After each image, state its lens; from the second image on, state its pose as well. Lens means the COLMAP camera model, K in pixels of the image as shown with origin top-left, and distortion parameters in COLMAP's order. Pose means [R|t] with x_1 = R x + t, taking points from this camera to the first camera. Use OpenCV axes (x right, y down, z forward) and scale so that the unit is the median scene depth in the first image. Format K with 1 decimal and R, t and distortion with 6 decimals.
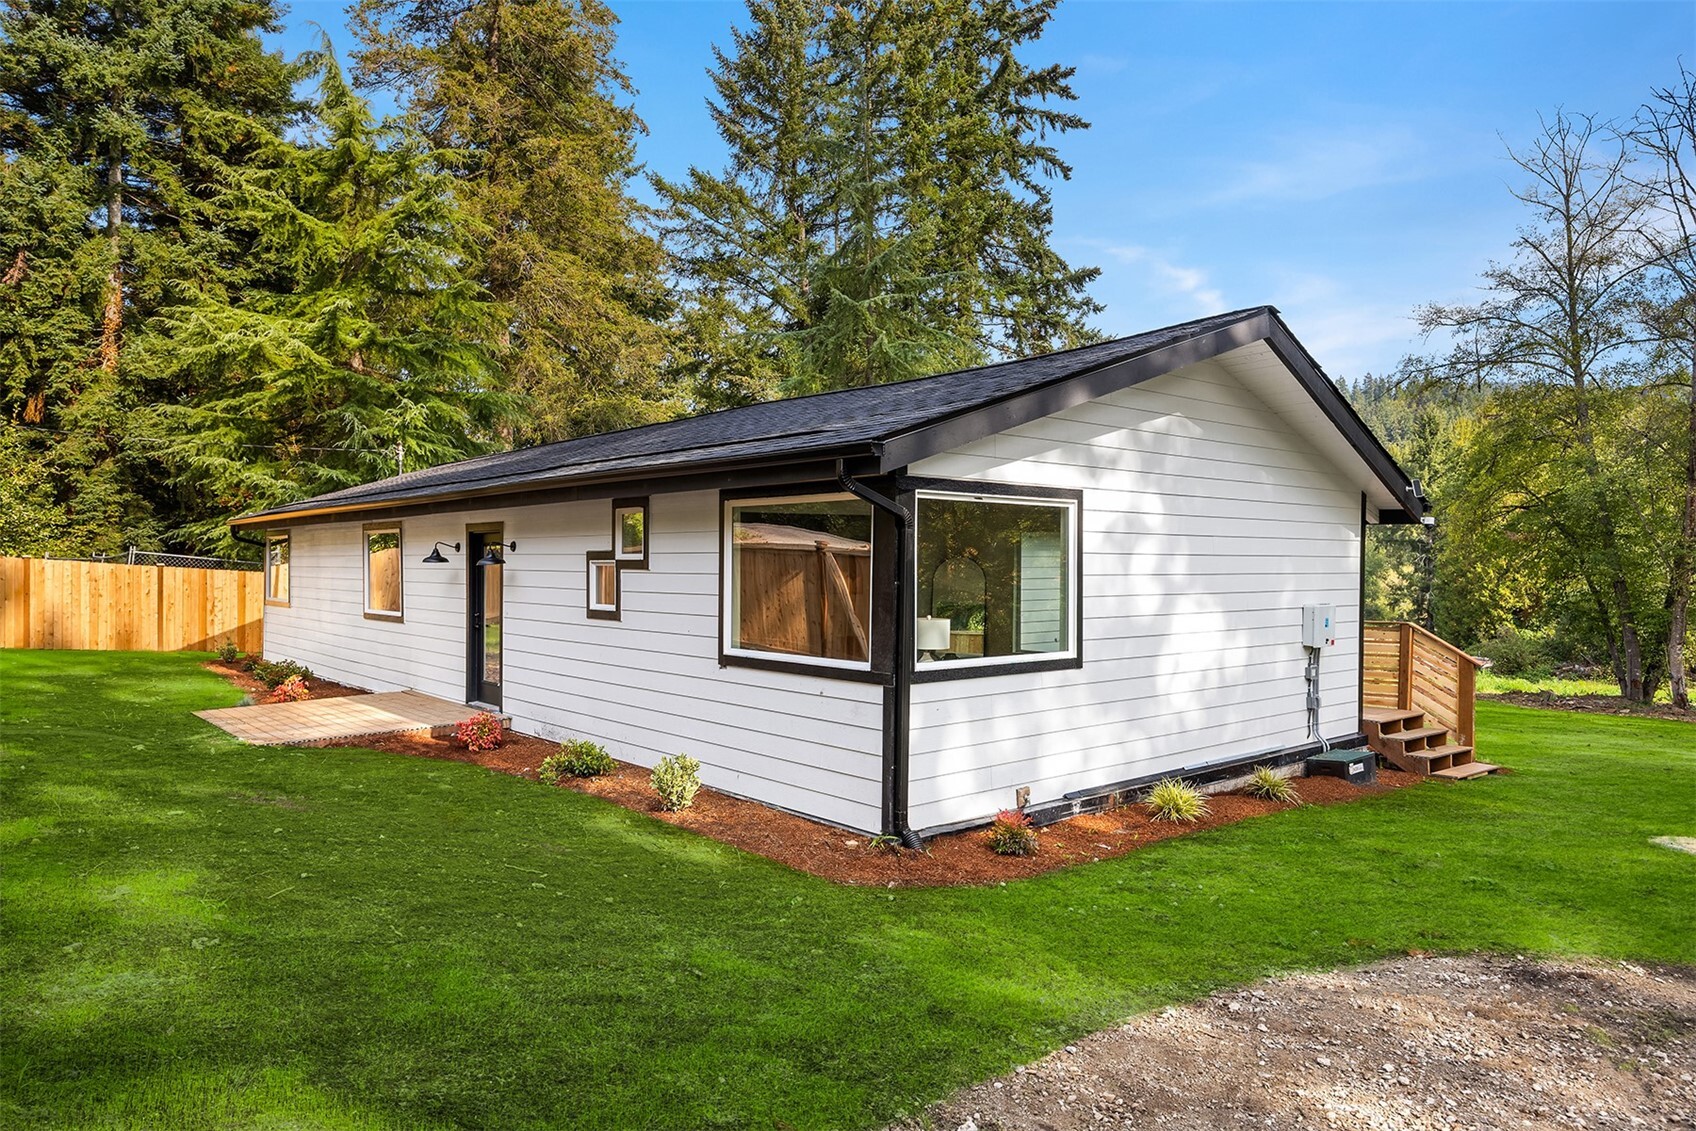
lens RADIAL K [[1107.1, 0, 846.1], [0, 1107.1, 566.5], [0, 0, 1]] dist [-0.011972, 0.000075]
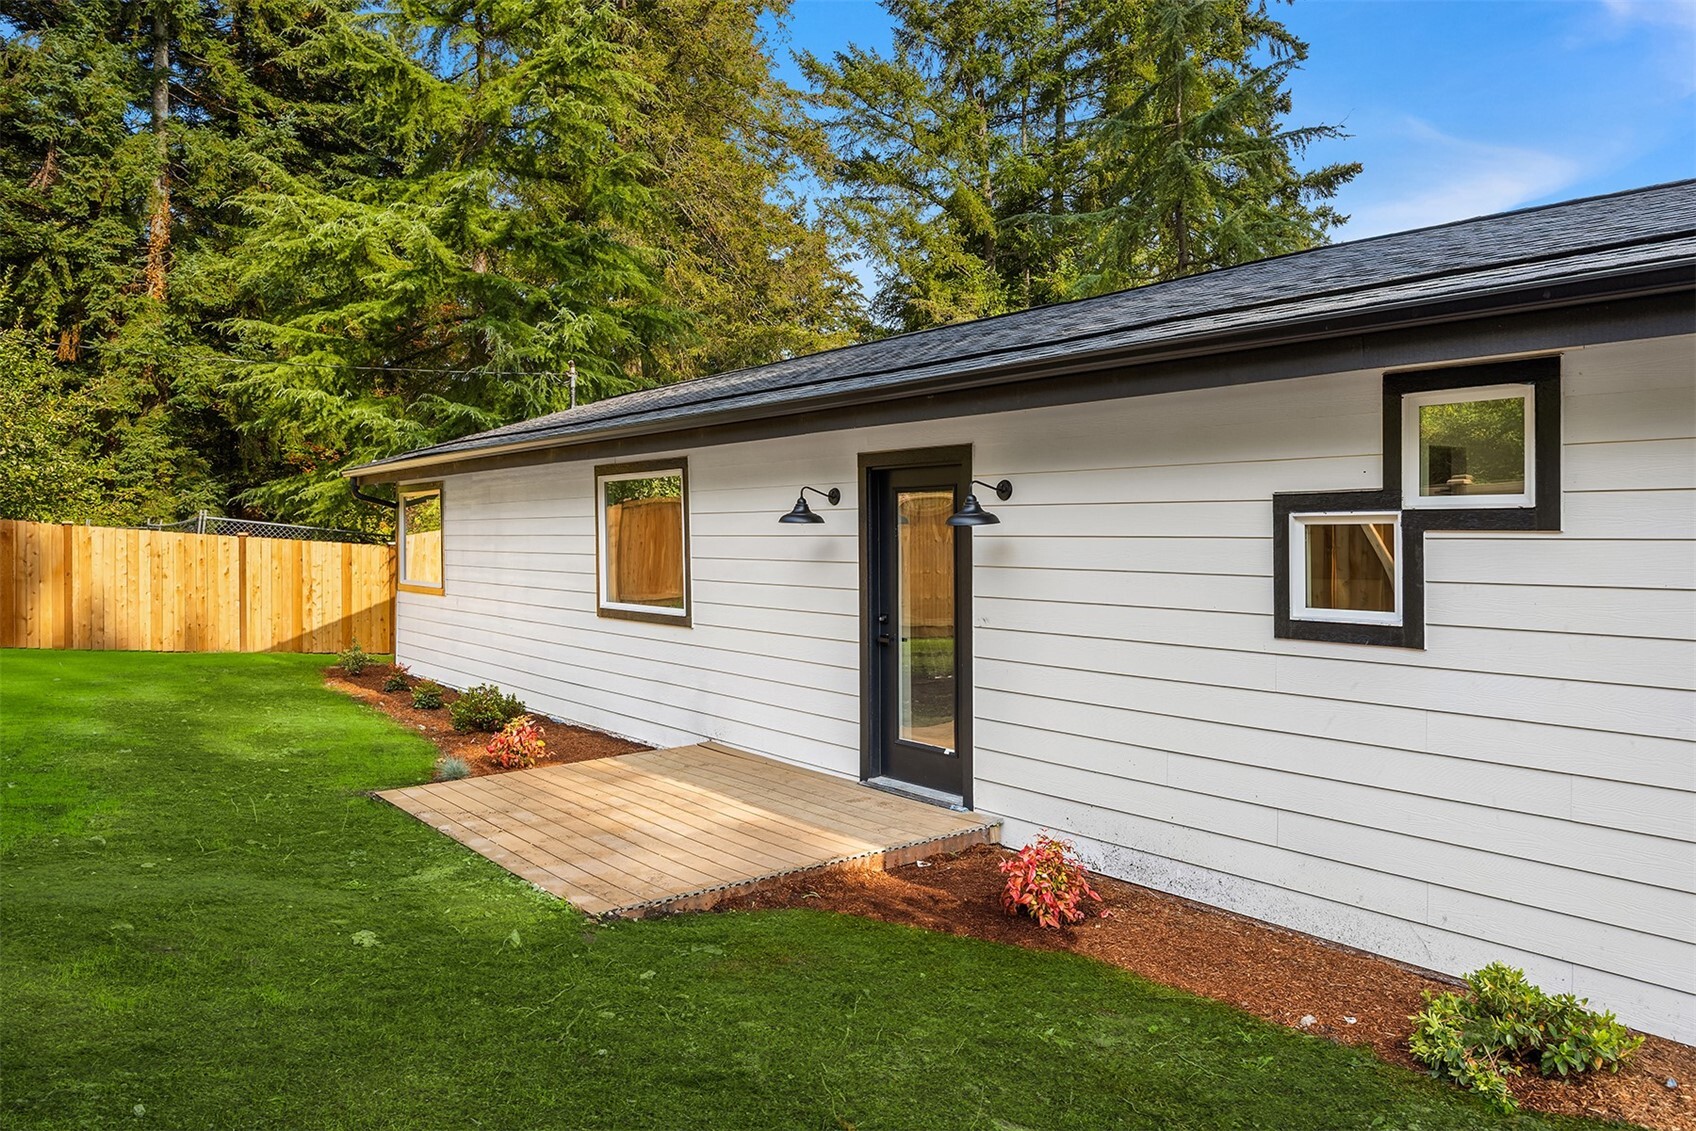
lens RADIAL K [[1202.0, 0, 849.7], [0, 1202.0, 562.2], [0, 0, 1]] dist [-0.017682, 0.002524]
pose [[0.998655, 0.001395, -0.051833, -0.161682], [-0.000494, 0.999849, 0.017391, 0.002666], [0.051850, -0.017342, 0.998504, 0.205367]]
